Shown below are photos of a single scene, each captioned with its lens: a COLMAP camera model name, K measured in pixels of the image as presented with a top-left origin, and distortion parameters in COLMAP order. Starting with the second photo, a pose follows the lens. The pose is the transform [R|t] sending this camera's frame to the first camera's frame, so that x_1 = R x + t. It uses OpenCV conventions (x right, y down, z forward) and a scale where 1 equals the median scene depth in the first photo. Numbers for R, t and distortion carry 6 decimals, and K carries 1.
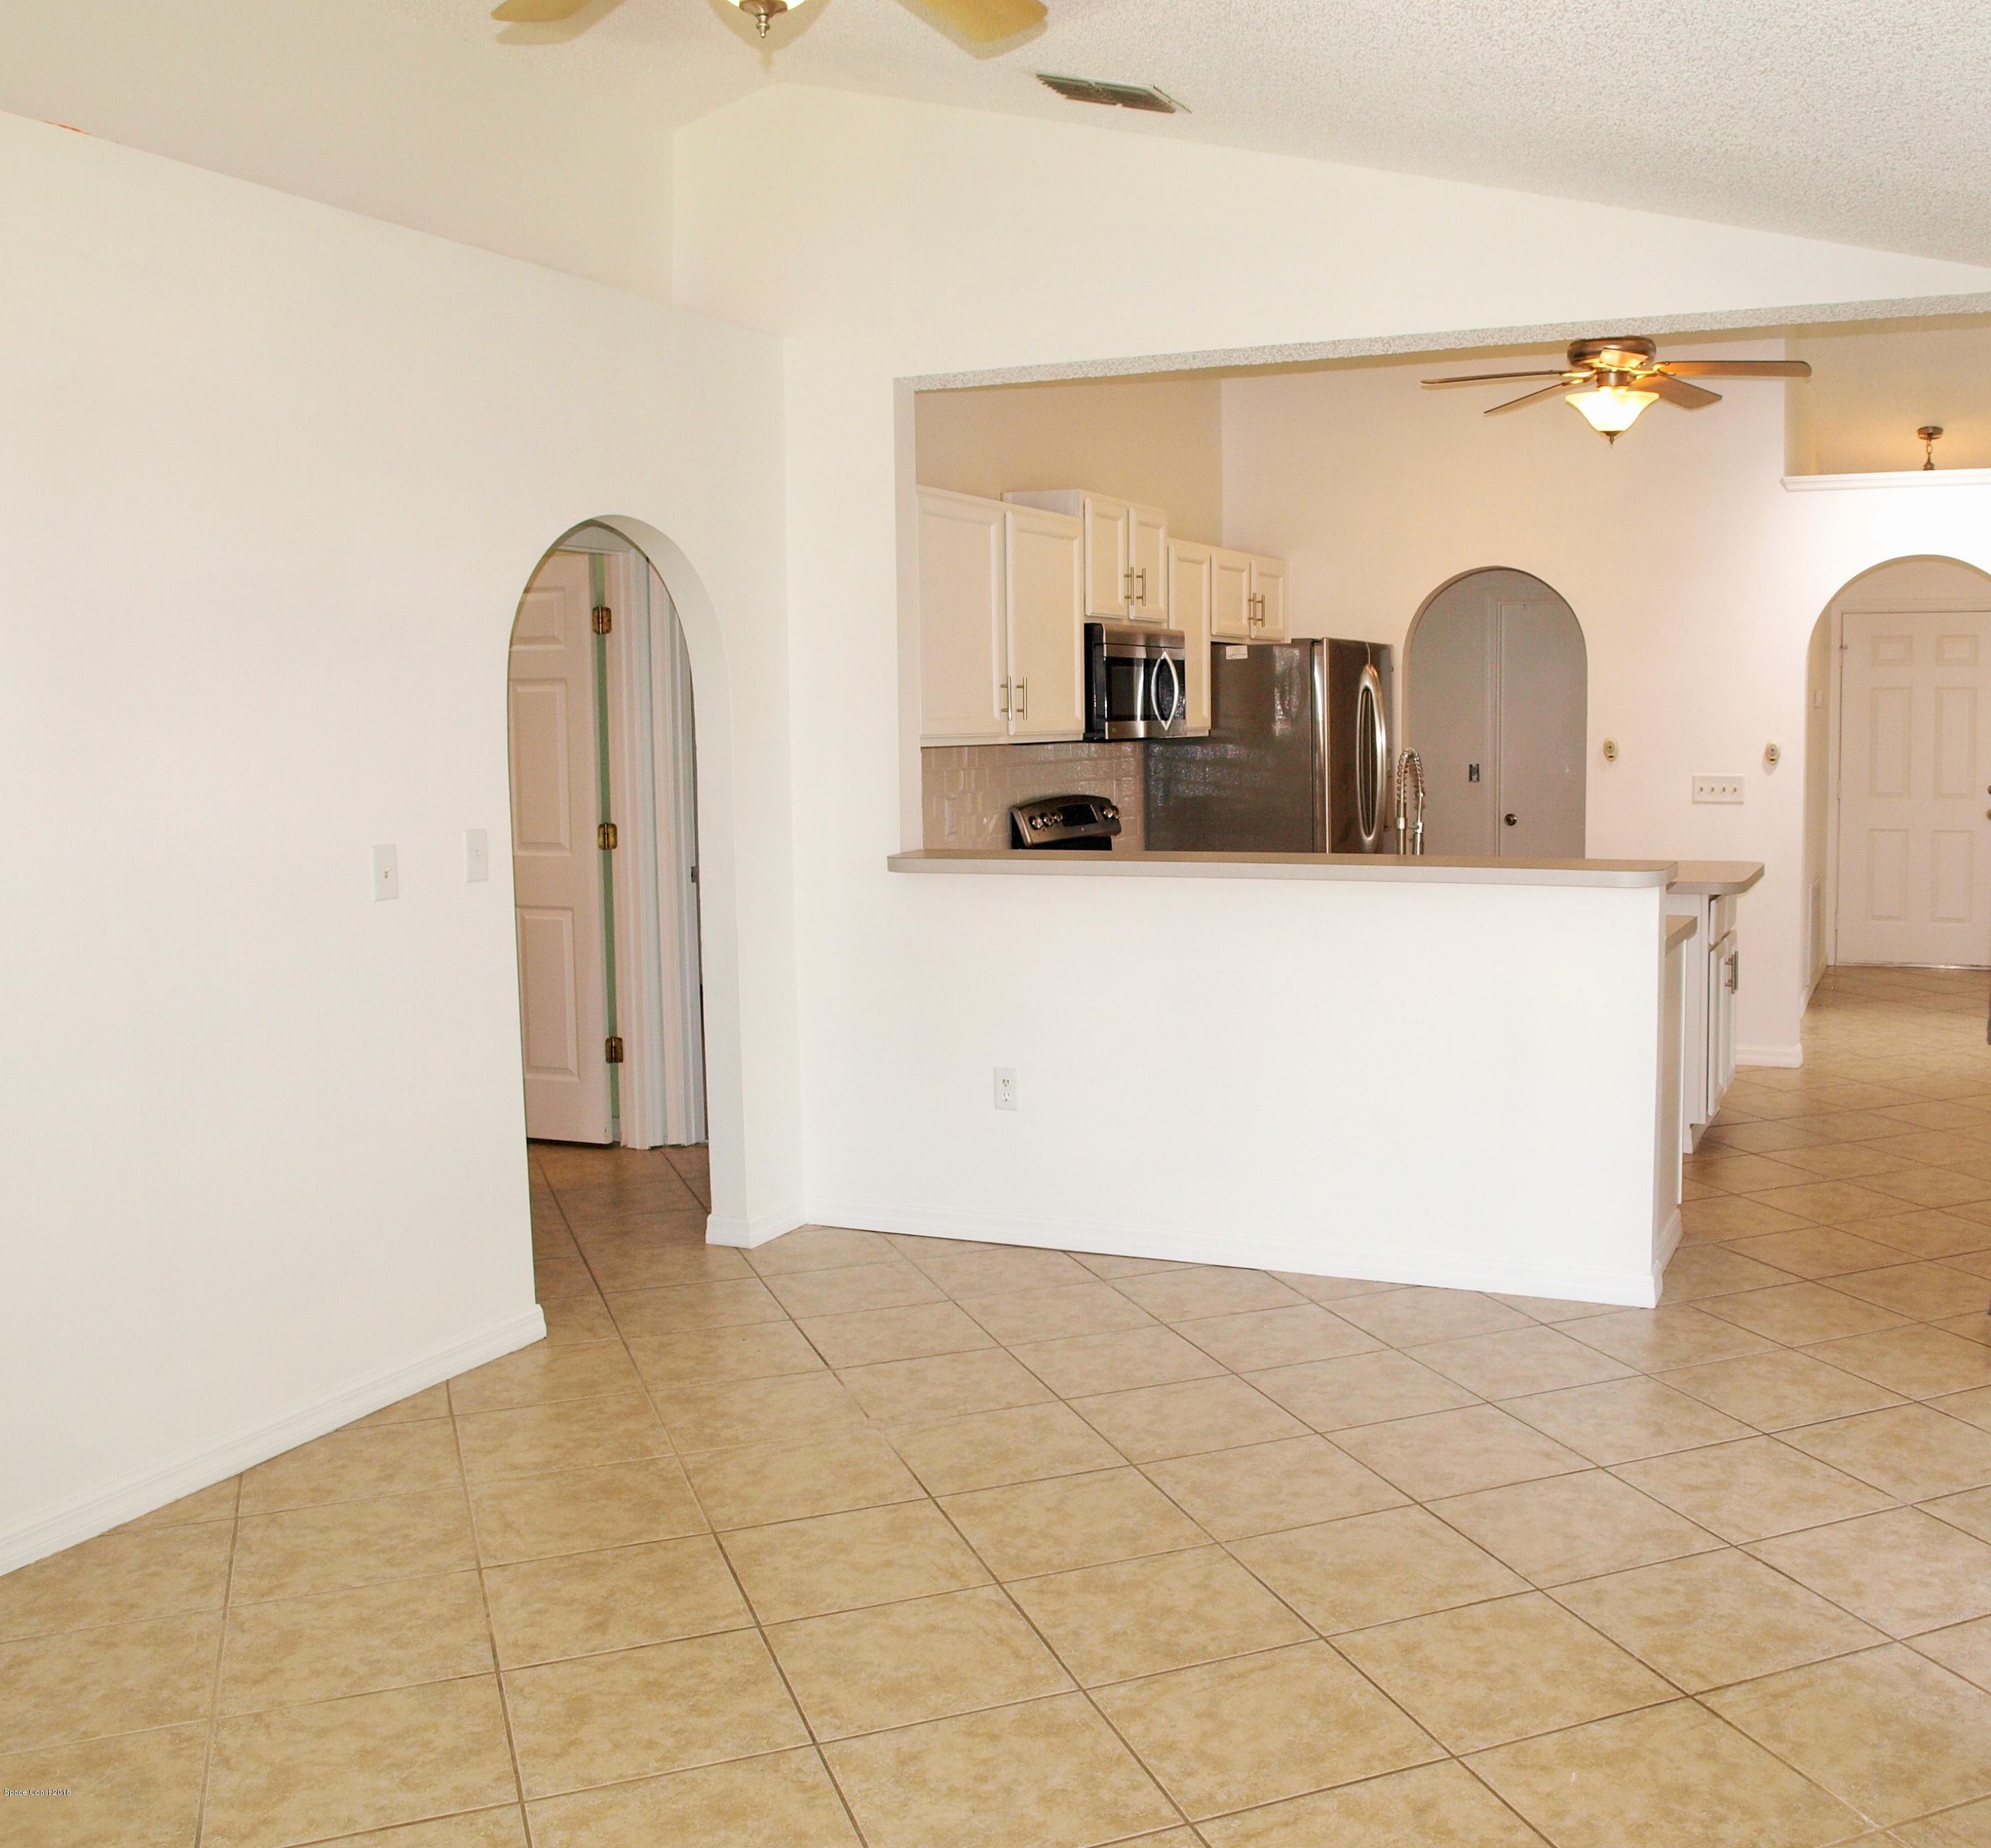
lens RADIAL K [[1914.9, 0, 998.7], [0, 1914.9, 904.7], [0, 0, 1]] dist [-0.093800, 0.030199]
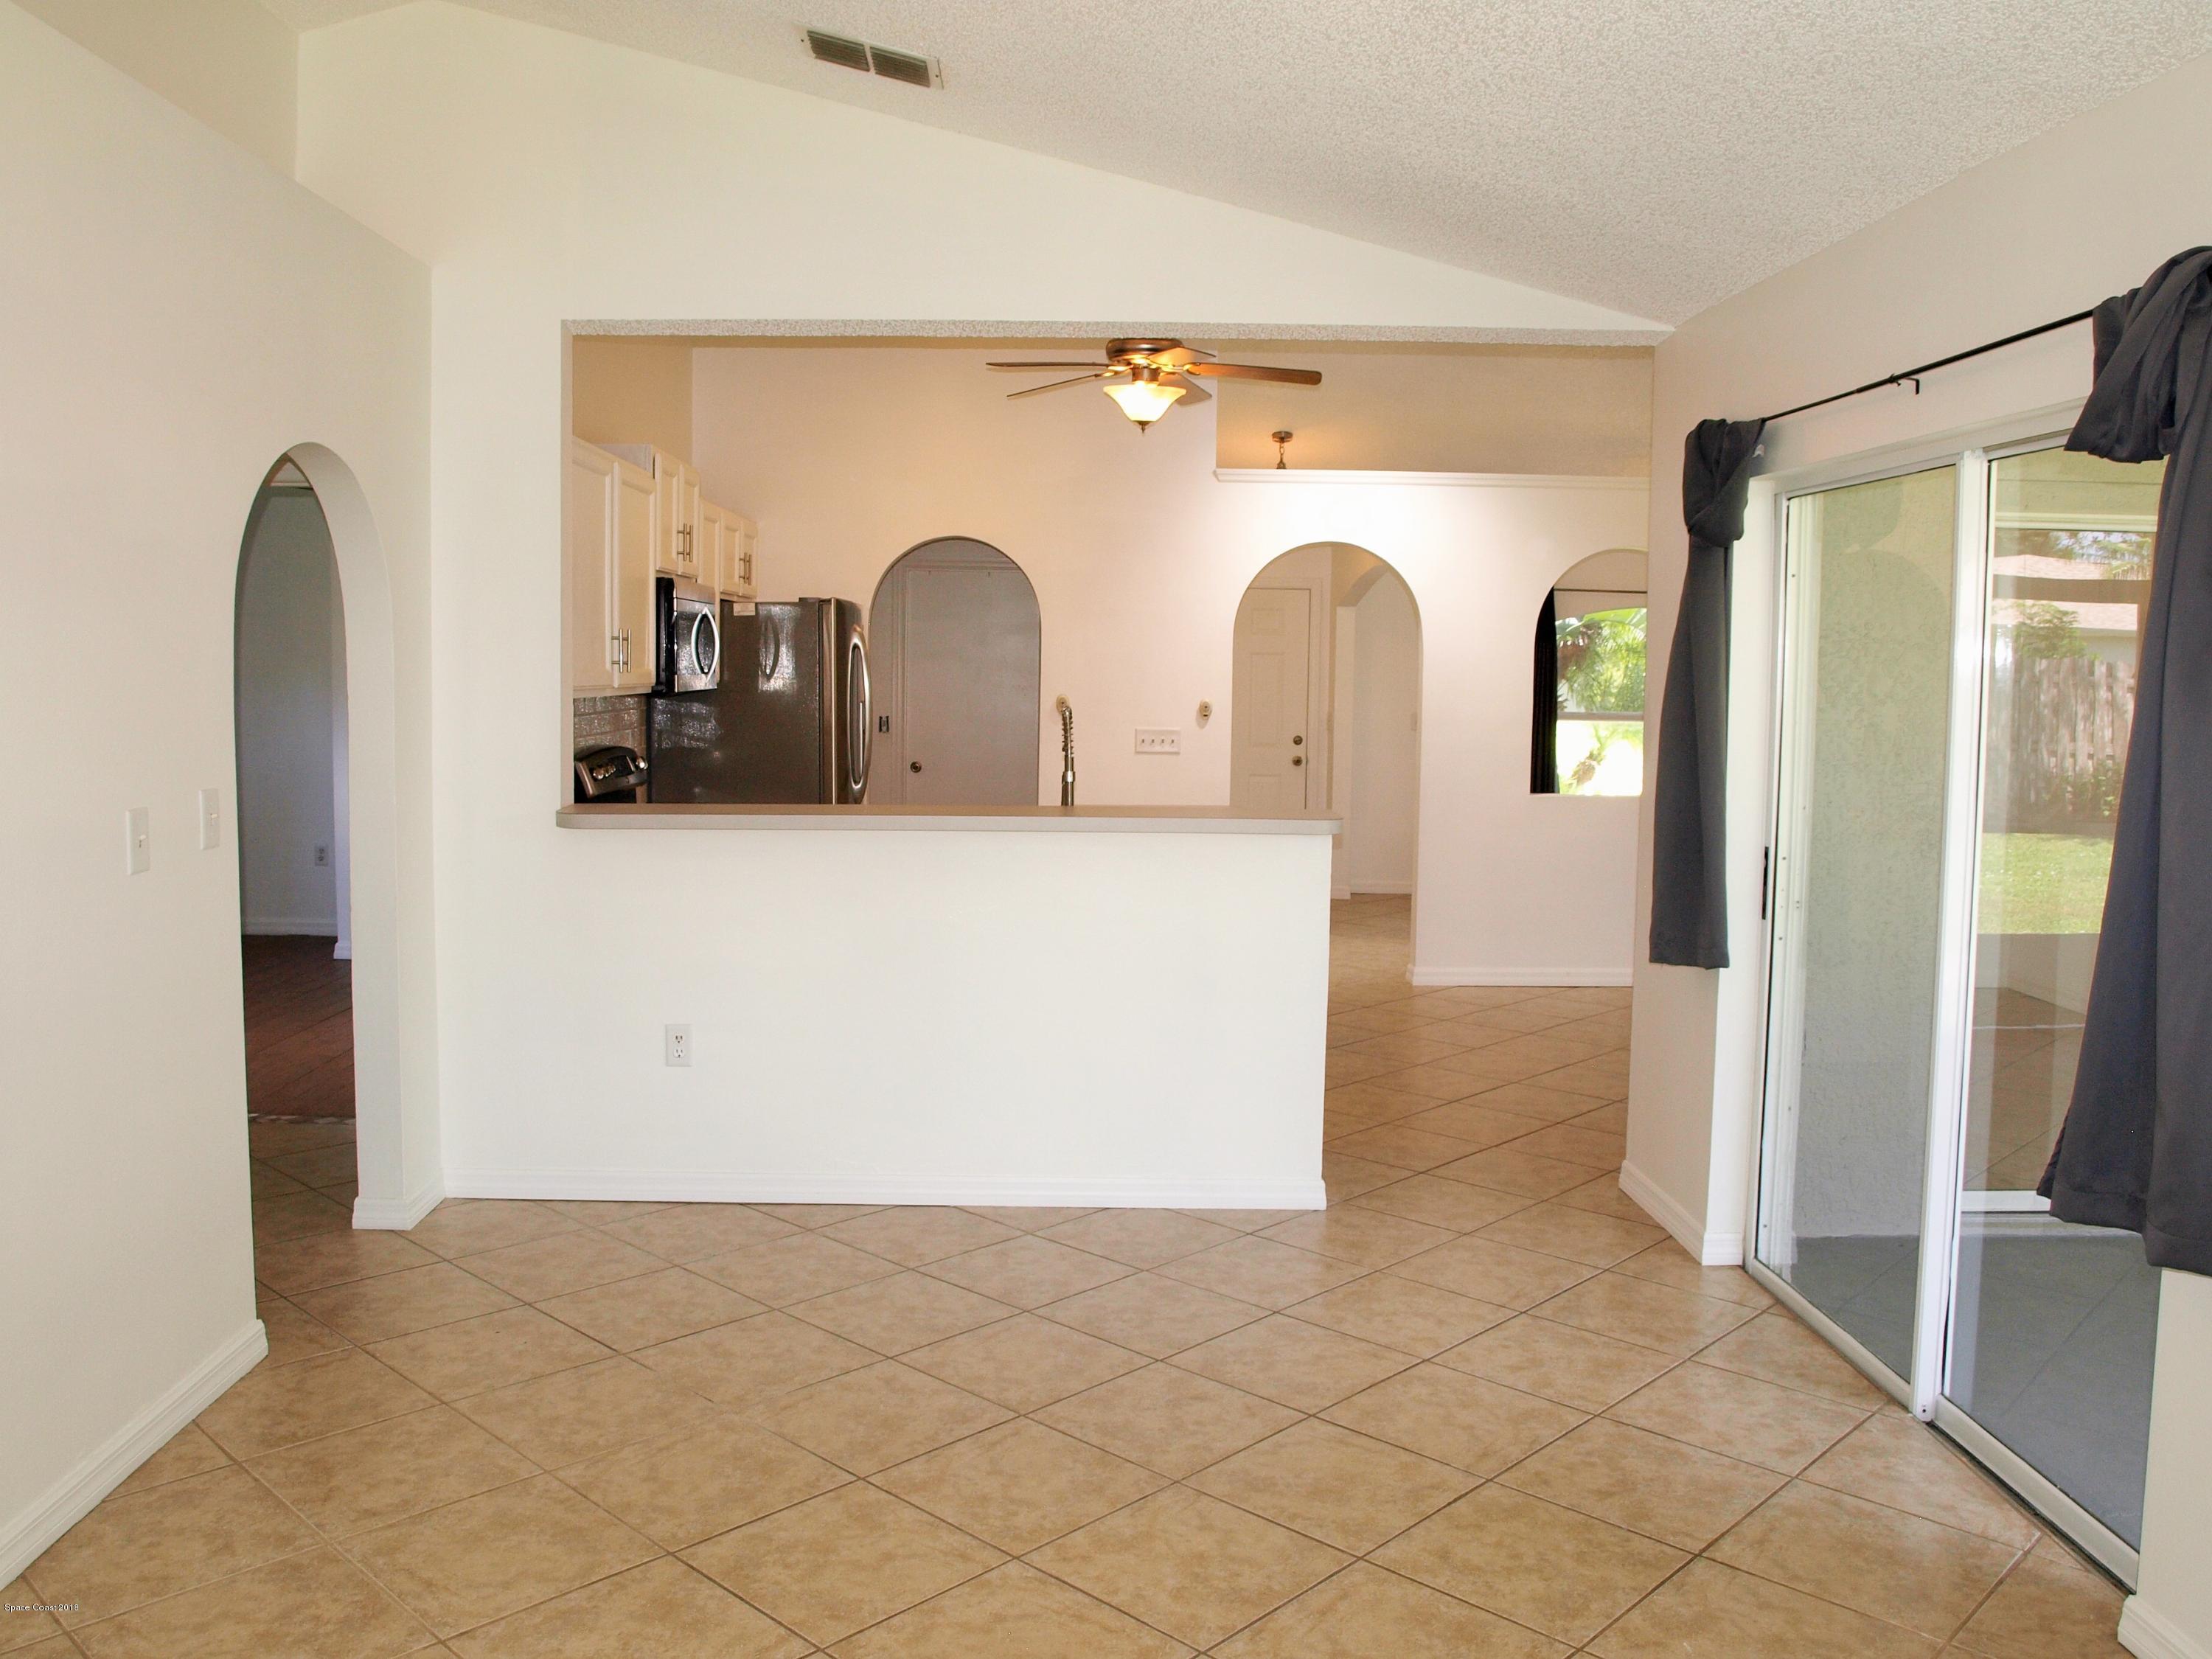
lens RADIAL K [[1784.6, 0, 1107.0], [0, 1784.6, 814.6], [0, 0, 1]] dist [-0.108281, 0.076573]
pose [[0.918867, -0.011123, 0.394411, -0.150699], [0.017962, 0.999745, -0.013653, -0.006503], [-0.394159, 0.019630, 0.918833, 0.067171]]
